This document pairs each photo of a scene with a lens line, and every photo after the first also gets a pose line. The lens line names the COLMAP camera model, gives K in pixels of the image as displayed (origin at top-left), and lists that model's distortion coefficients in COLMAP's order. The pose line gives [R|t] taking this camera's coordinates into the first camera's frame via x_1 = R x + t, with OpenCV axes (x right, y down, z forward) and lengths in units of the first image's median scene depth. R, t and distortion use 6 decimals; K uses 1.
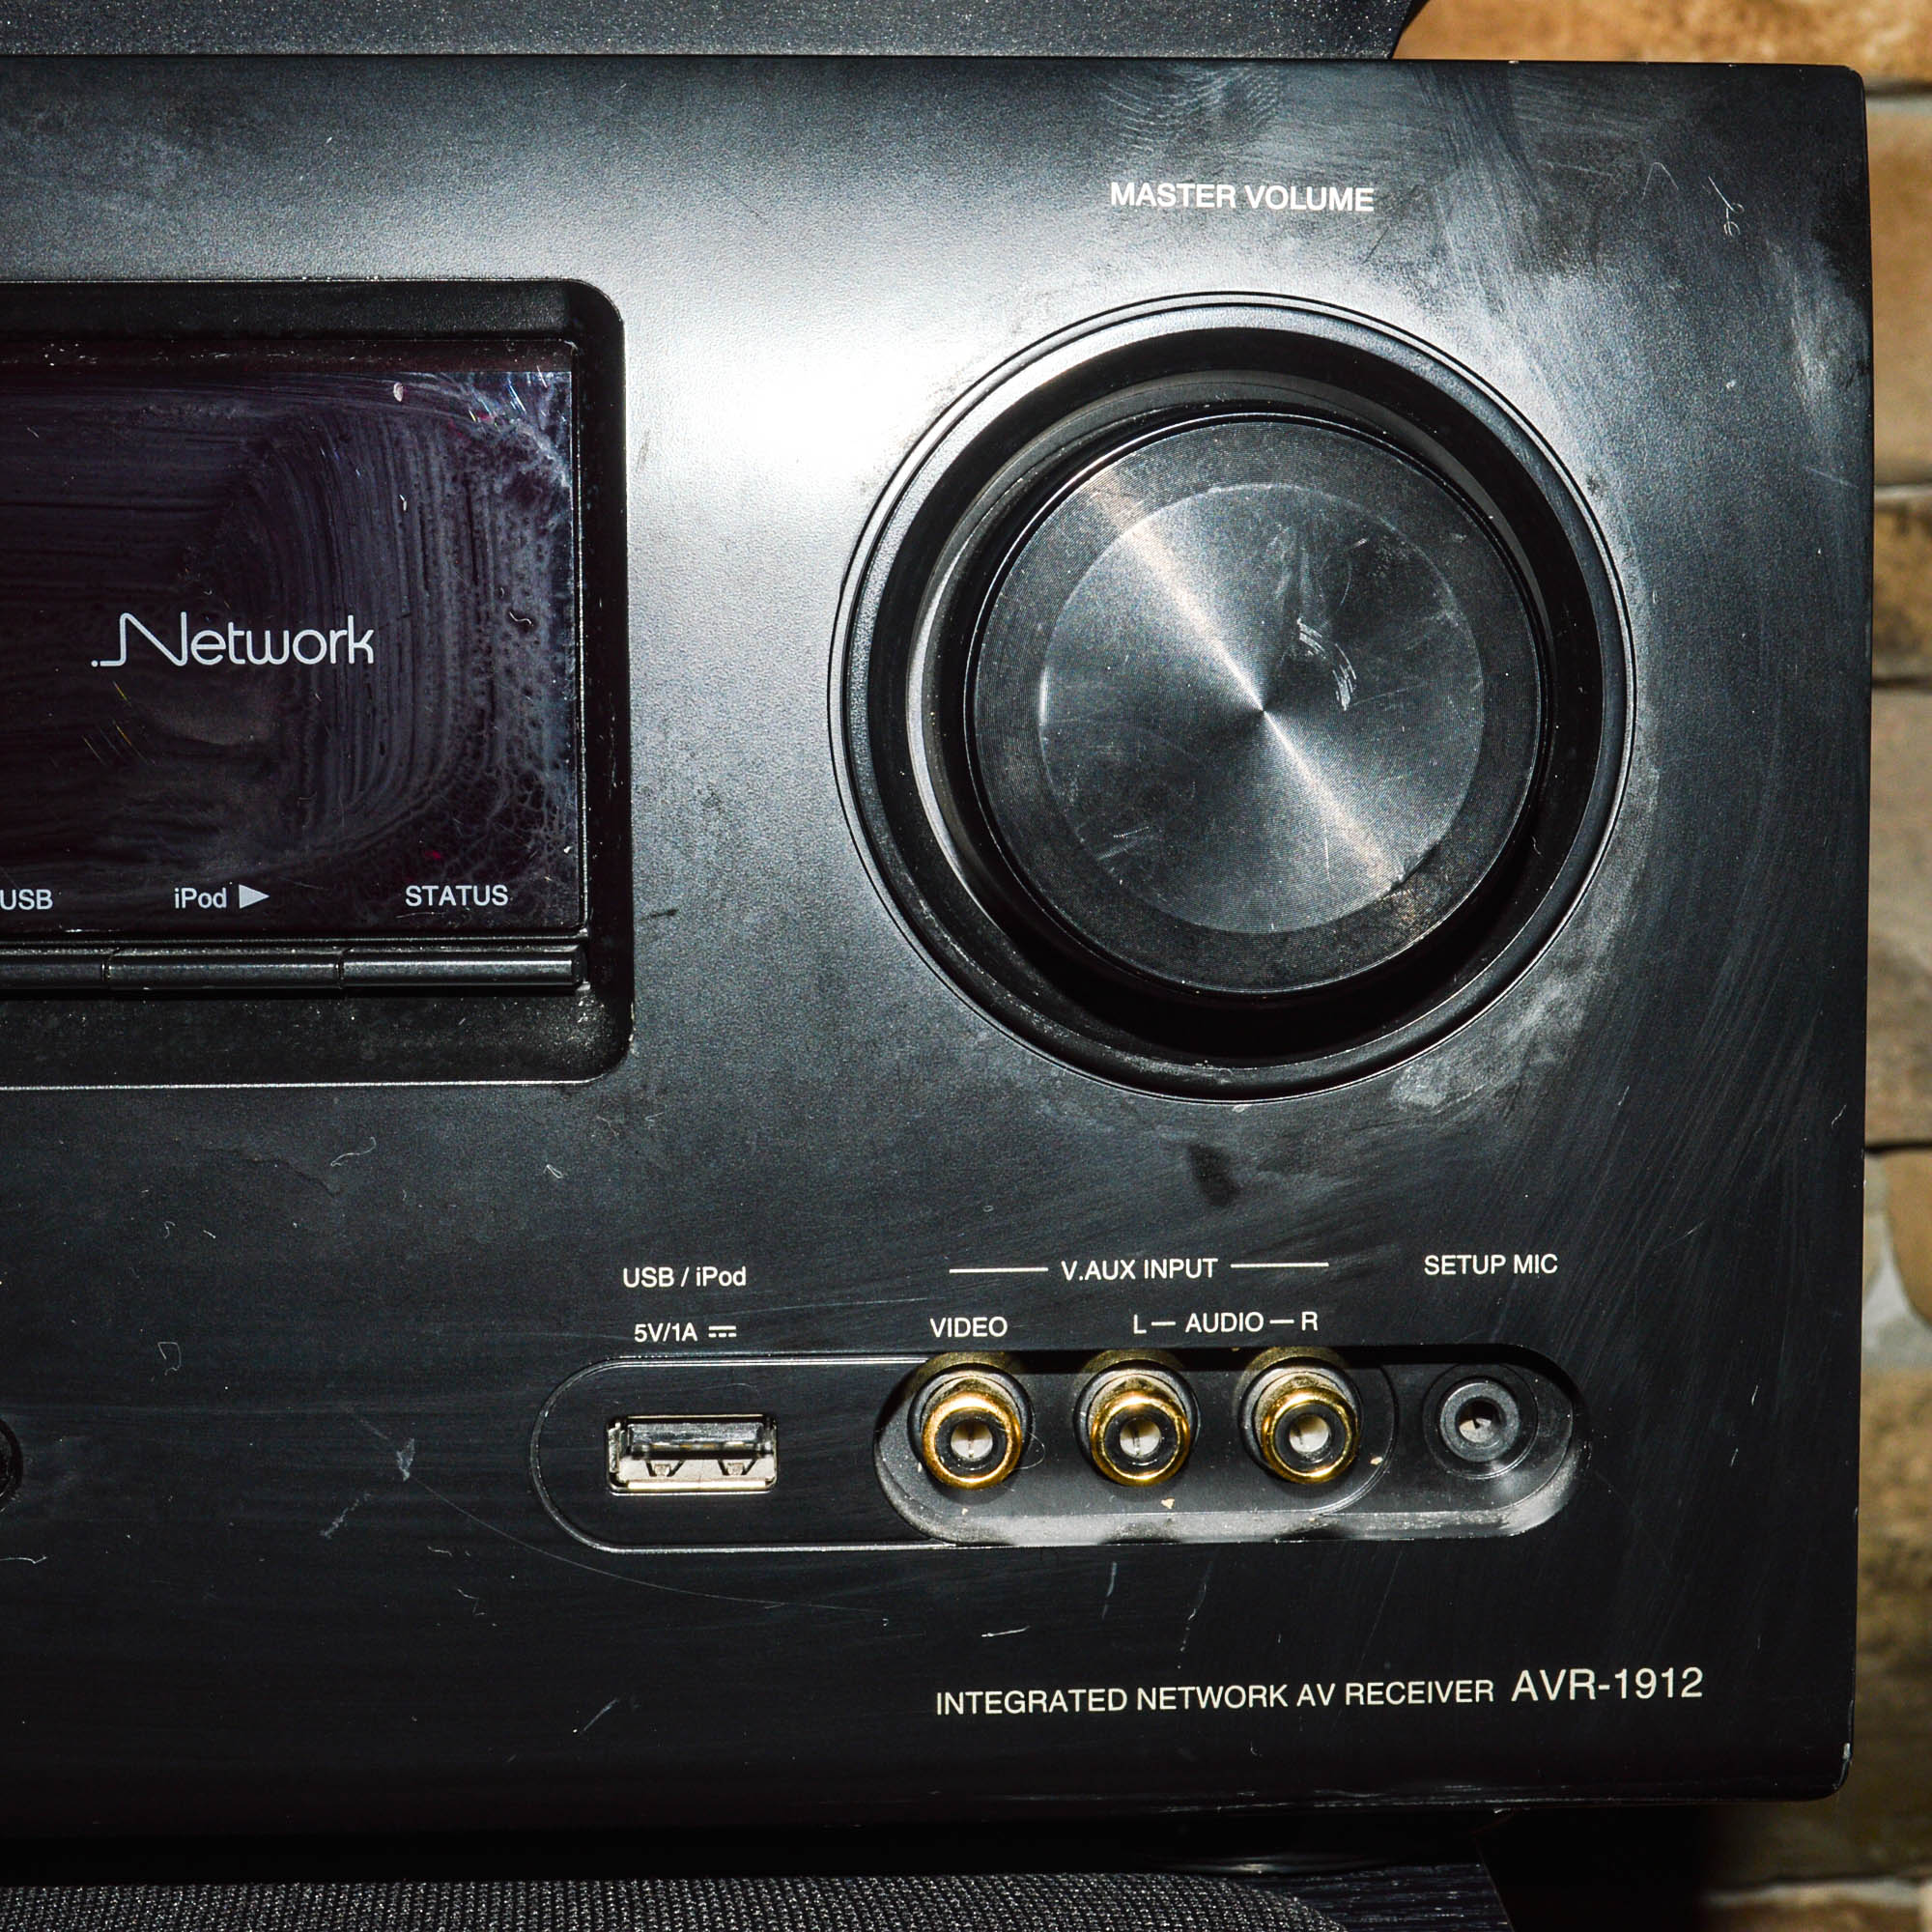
lens RADIAL K [[3416.9, 0, 966.0], [0, 3416.9, 966.0], [0, 0, 1]] dist [-0.053175, -0.035140]
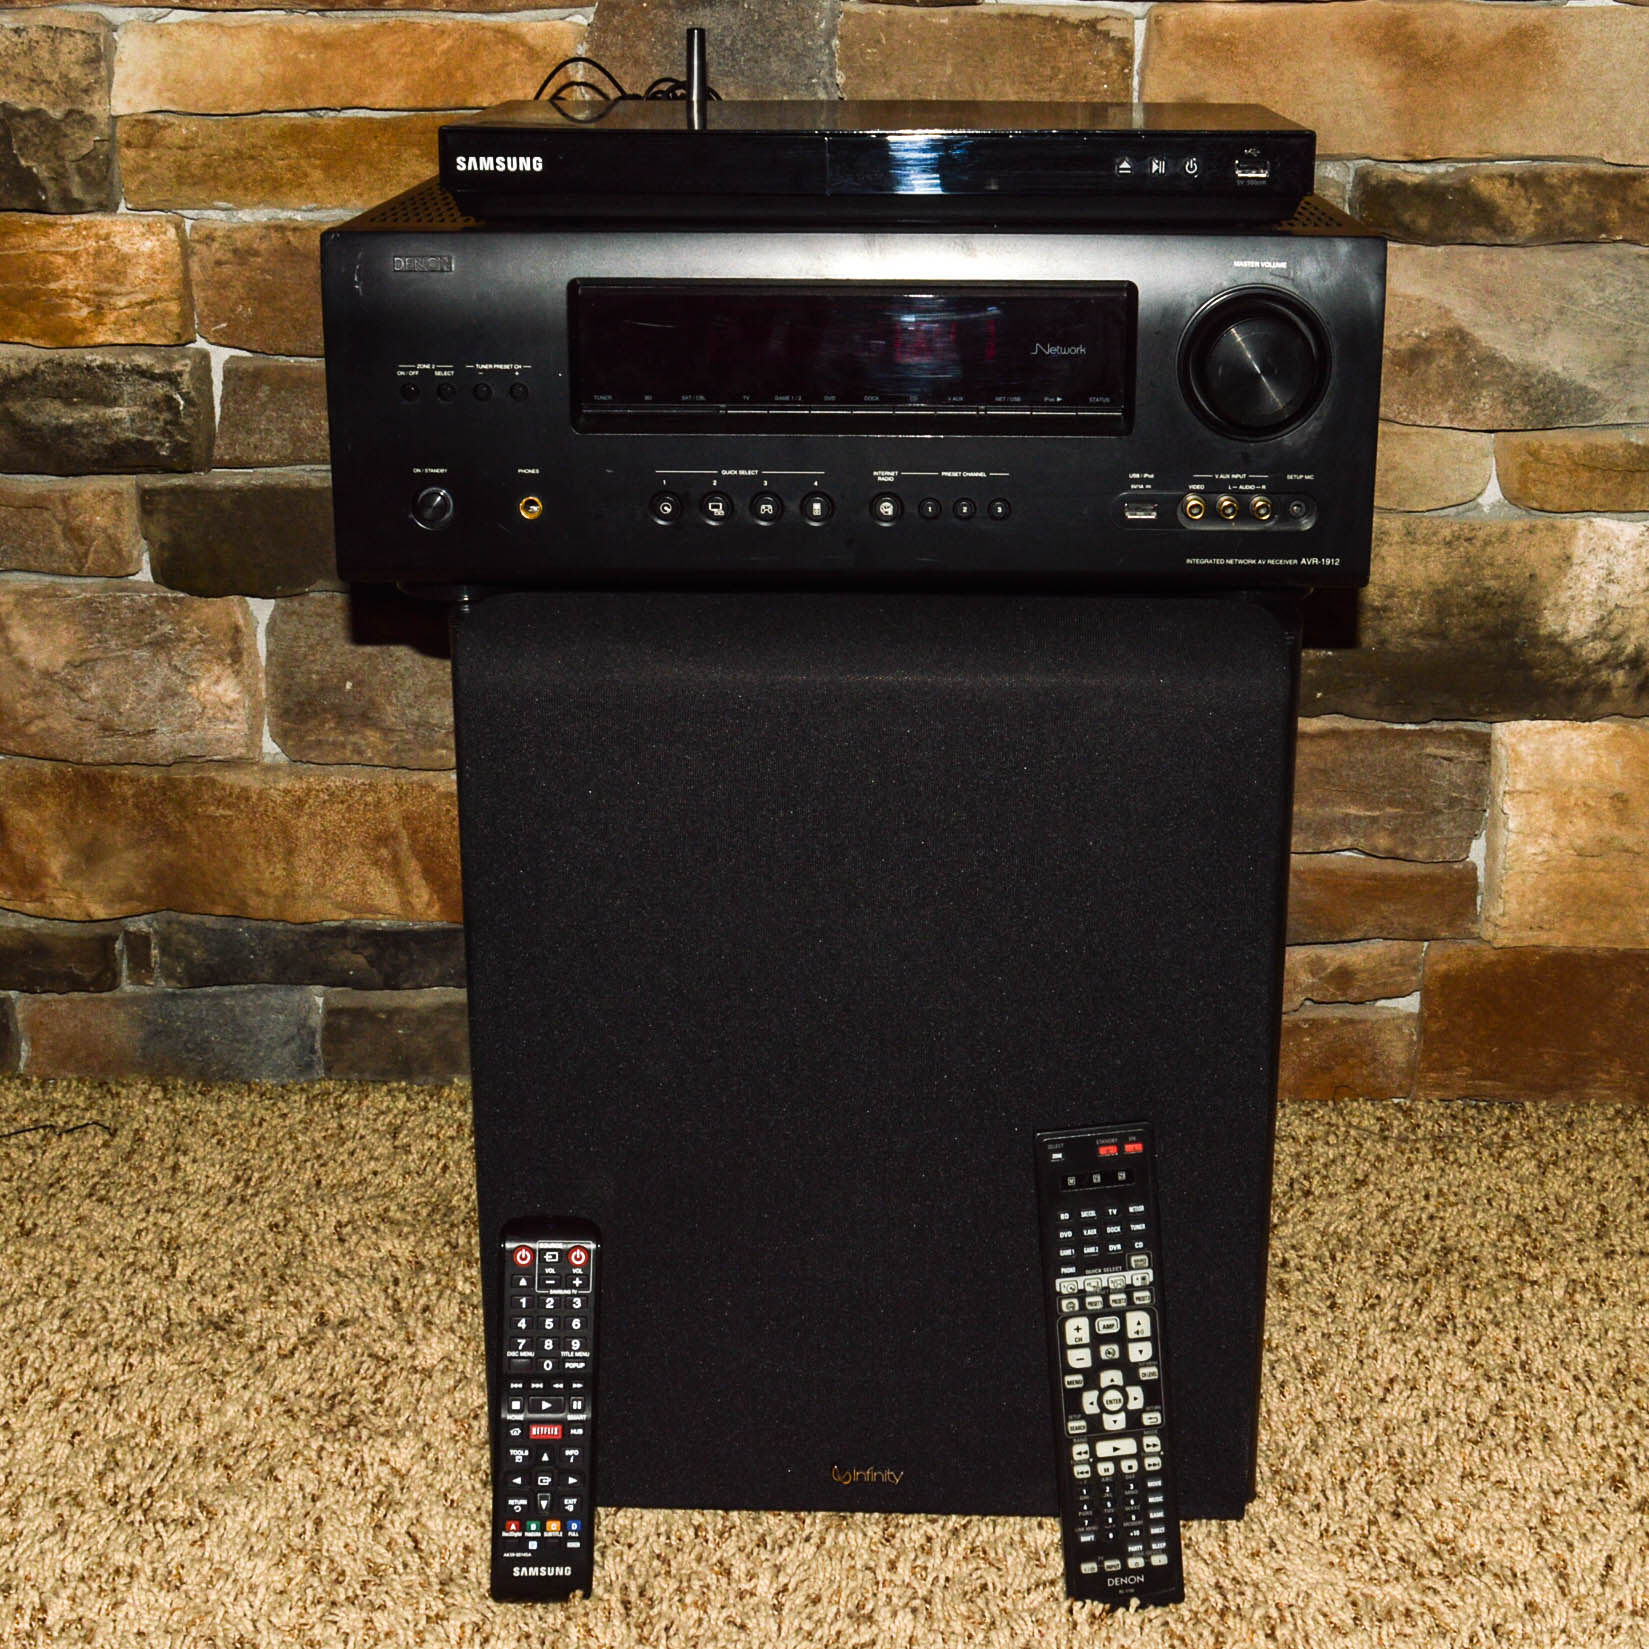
lens RADIAL K [[2557.9, 0, 824.5], [0, 2557.9, 824.5], [0, 0, 1]] dist [-0.065000, -0.045492]
pose [[0.996836, 0.030557, -0.073378, -0.255330], [-0.012763, 0.972707, 0.231684, -0.276507], [0.078455, -0.230015, 0.970020, -2.826249]]
